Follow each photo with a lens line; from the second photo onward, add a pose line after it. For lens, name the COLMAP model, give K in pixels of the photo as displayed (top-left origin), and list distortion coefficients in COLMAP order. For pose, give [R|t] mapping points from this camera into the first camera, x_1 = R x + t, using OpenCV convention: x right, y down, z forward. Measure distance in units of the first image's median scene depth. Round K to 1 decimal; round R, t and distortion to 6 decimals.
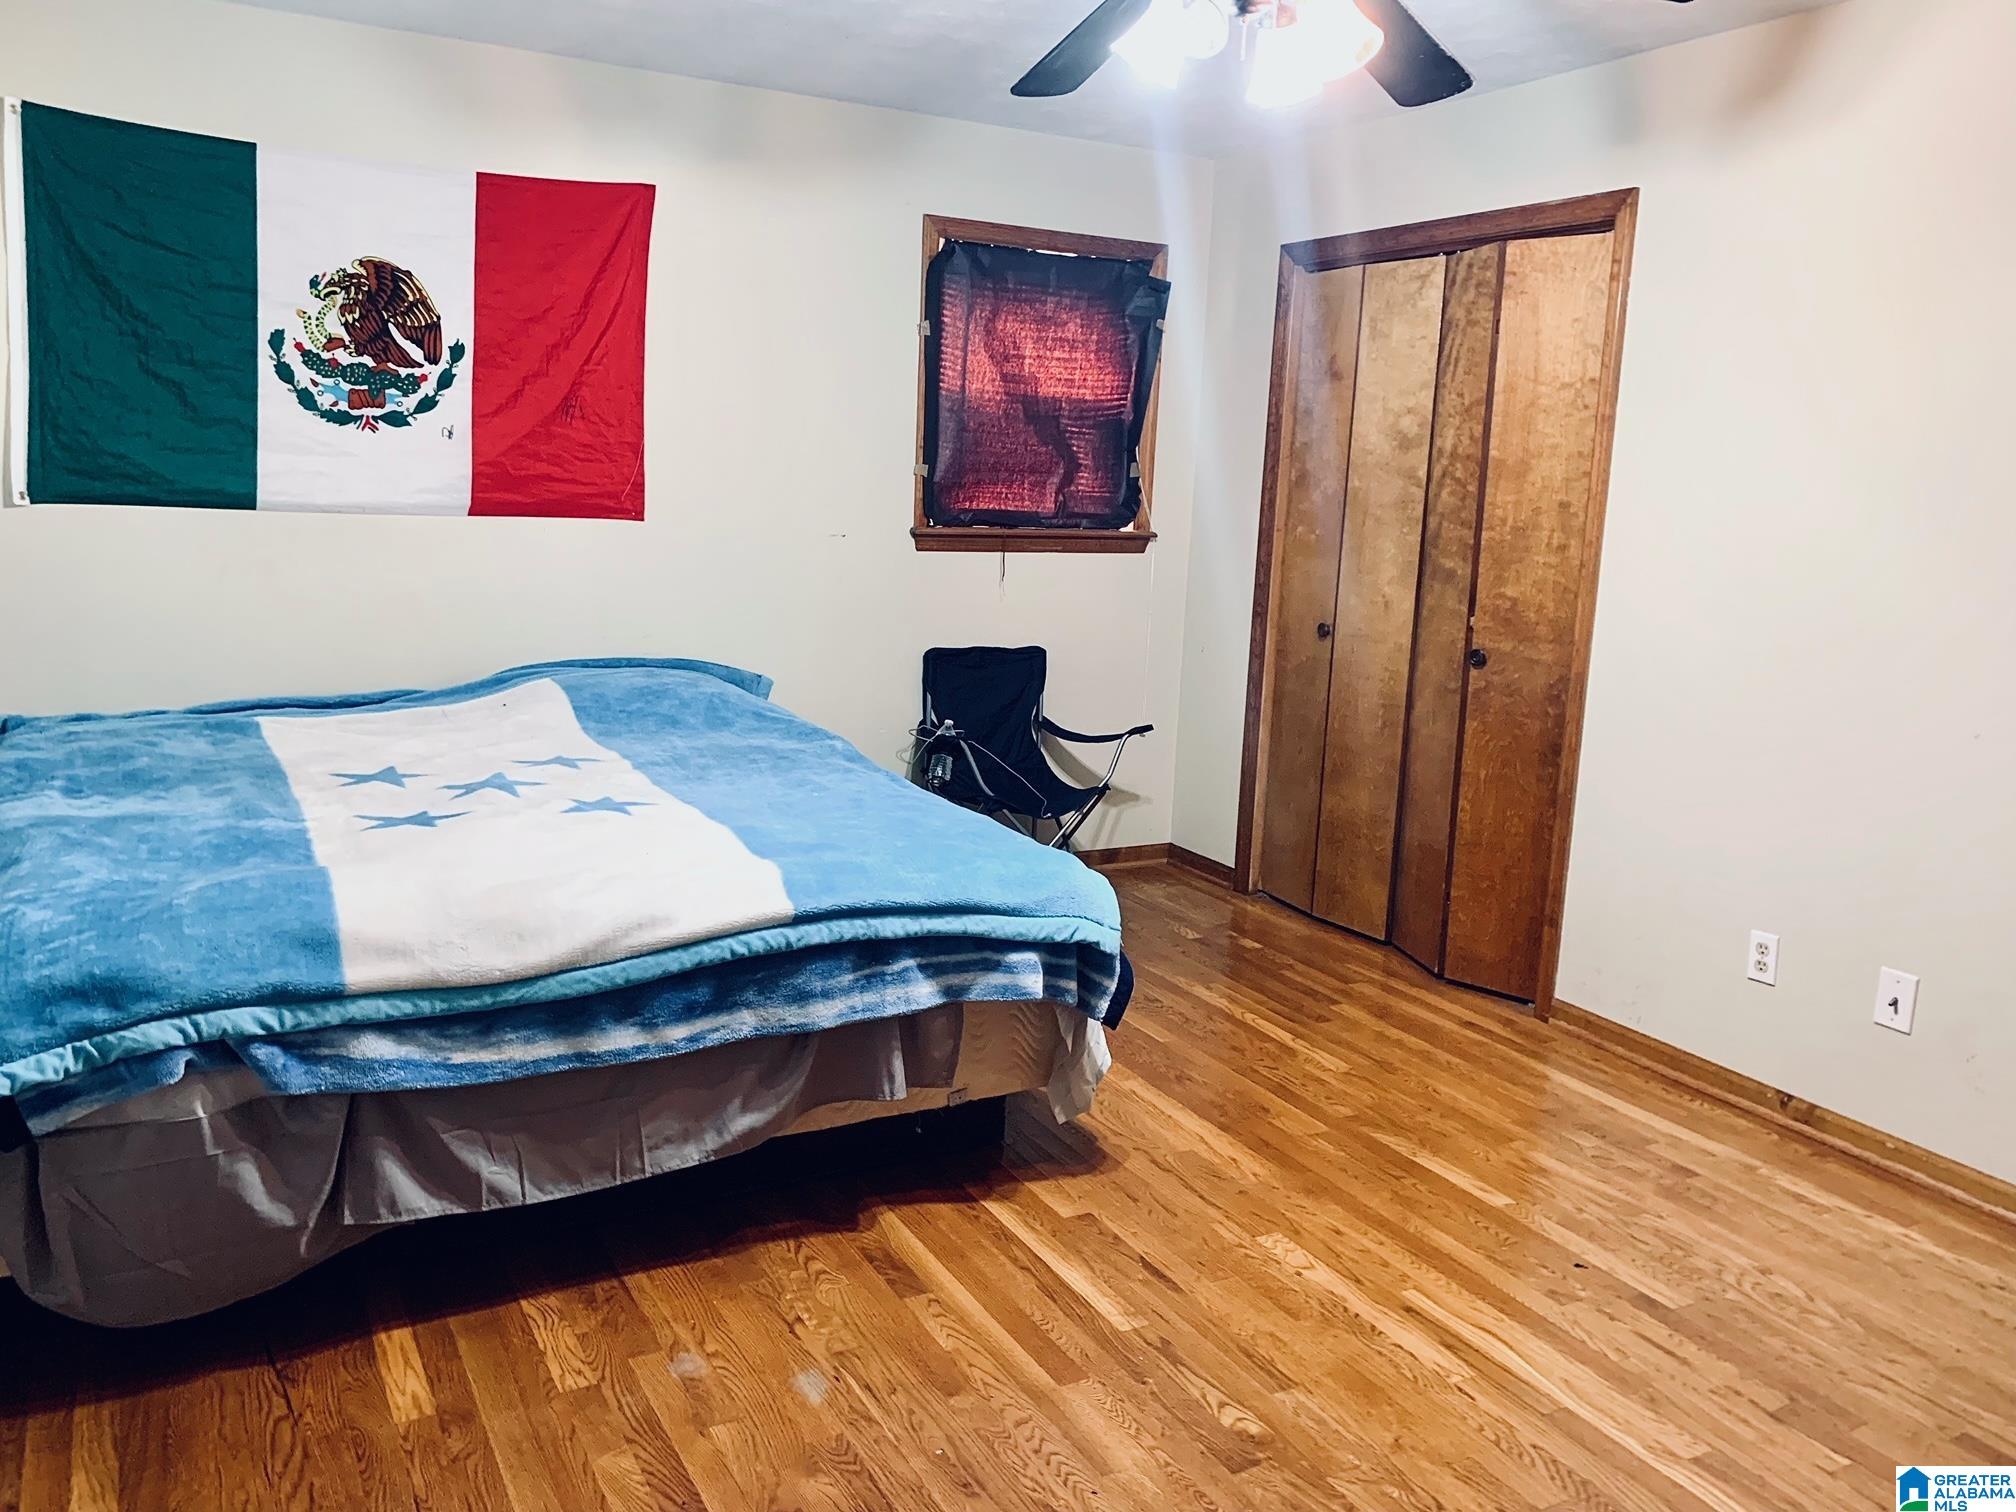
lens RADIAL K [[1532.8, 0, 1015.4], [0, 1532.8, 761.8], [0, 0, 1]] dist [0.016794, -0.038453]
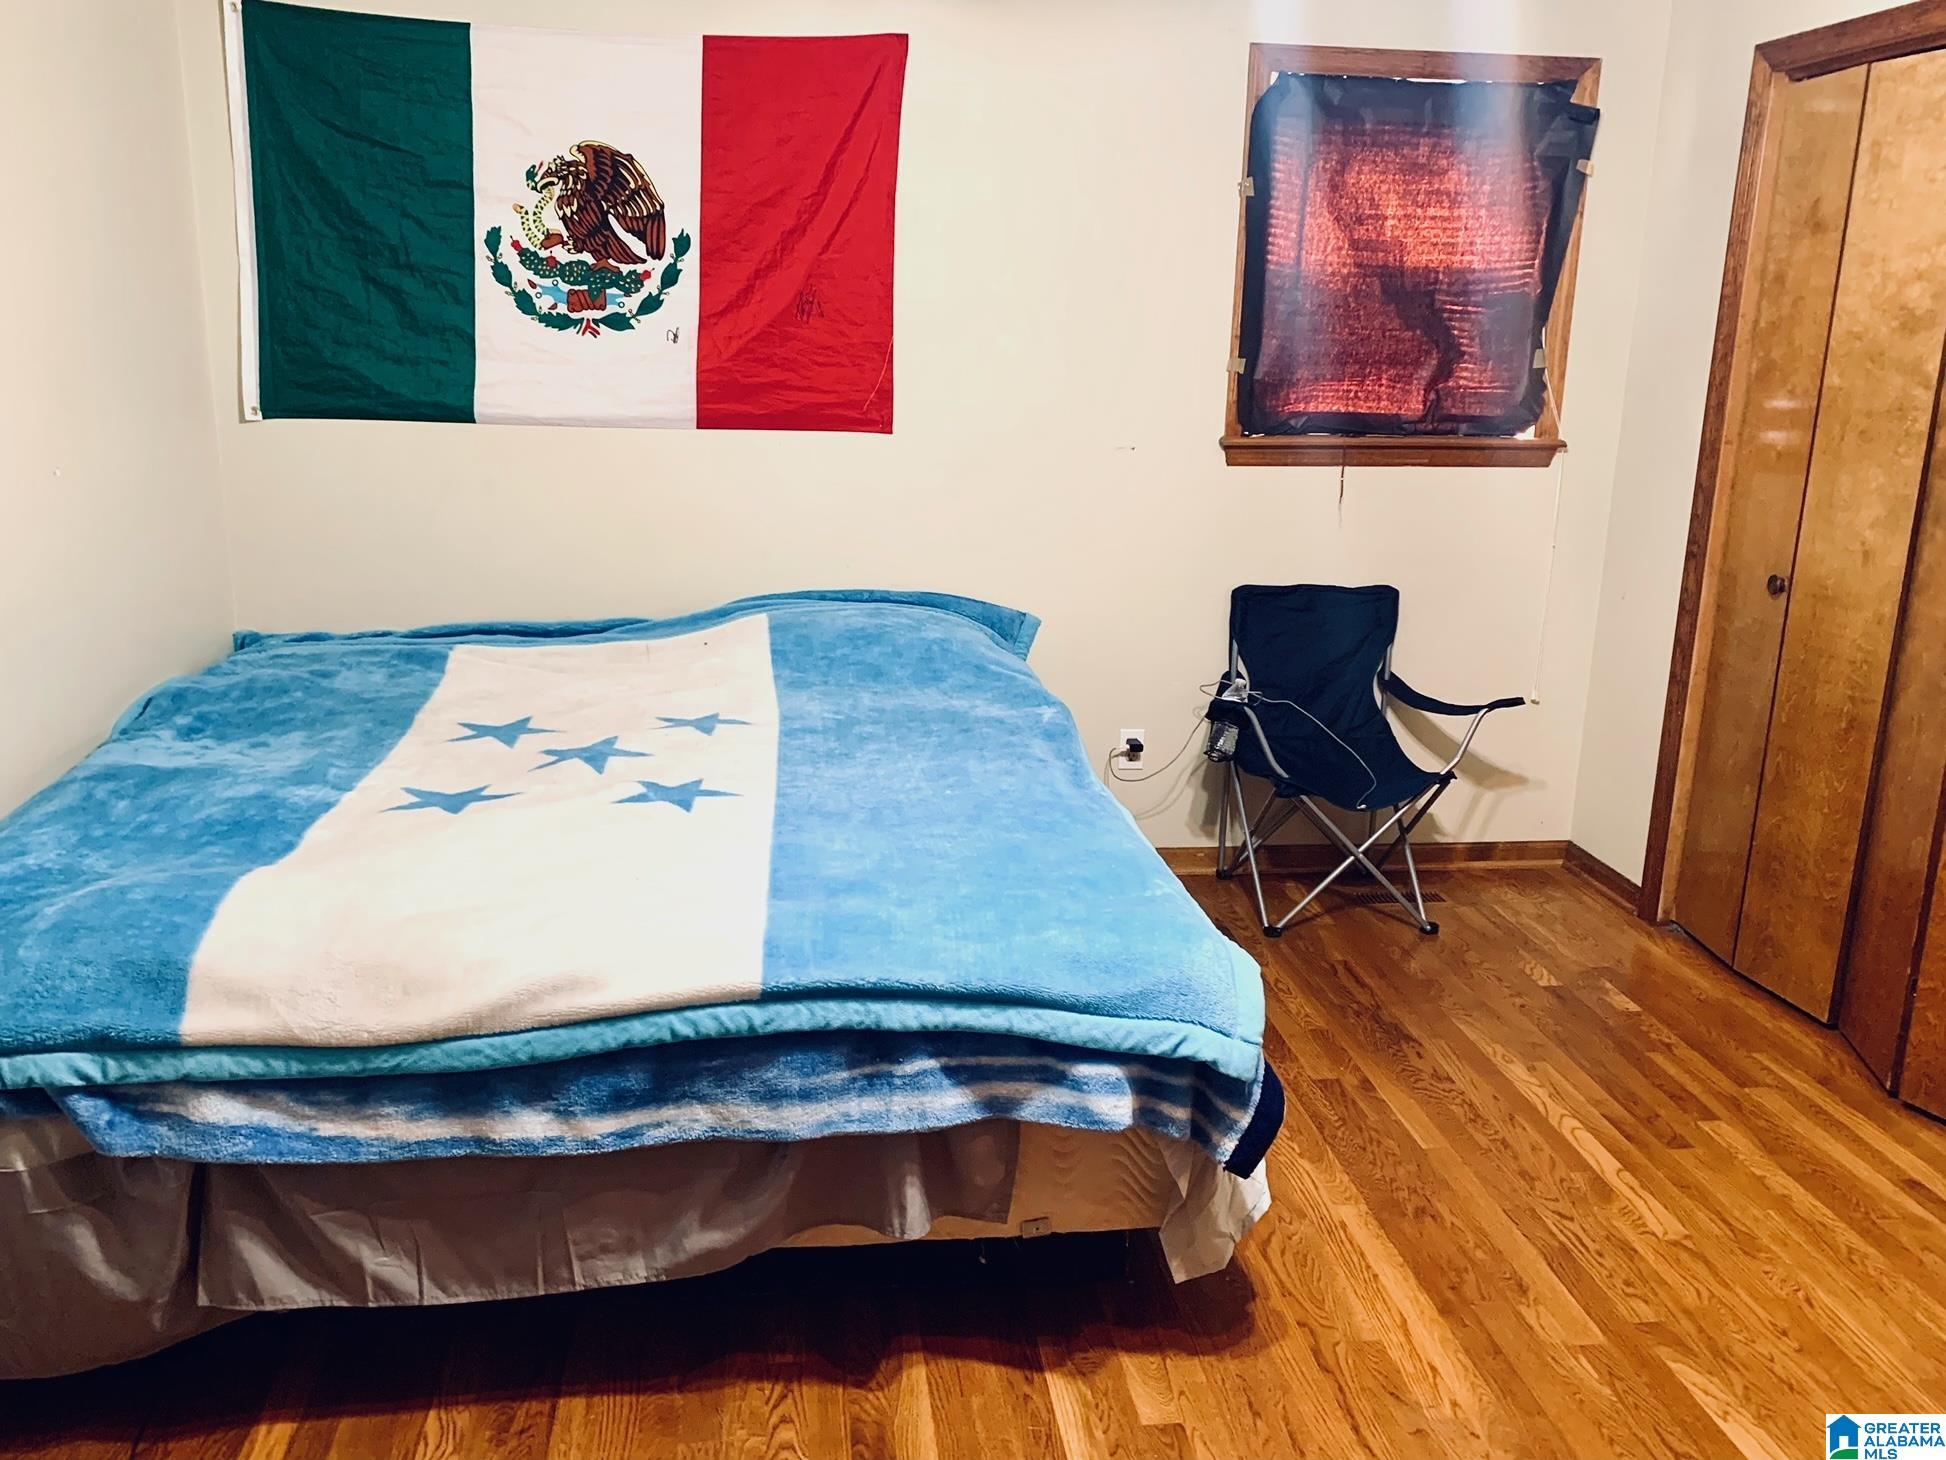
lens RADIAL K [[1566.9, 0, 969.8], [0, 1566.9, 724.3], [0, 0, 1]] dist [0.000210, -0.016250]
pose [[0.928600, 0.072457, -0.363938, 0.145169], [-0.053177, 0.996613, 0.062733, -0.055567], [0.367251, -0.038901, 0.929308, 0.208288]]
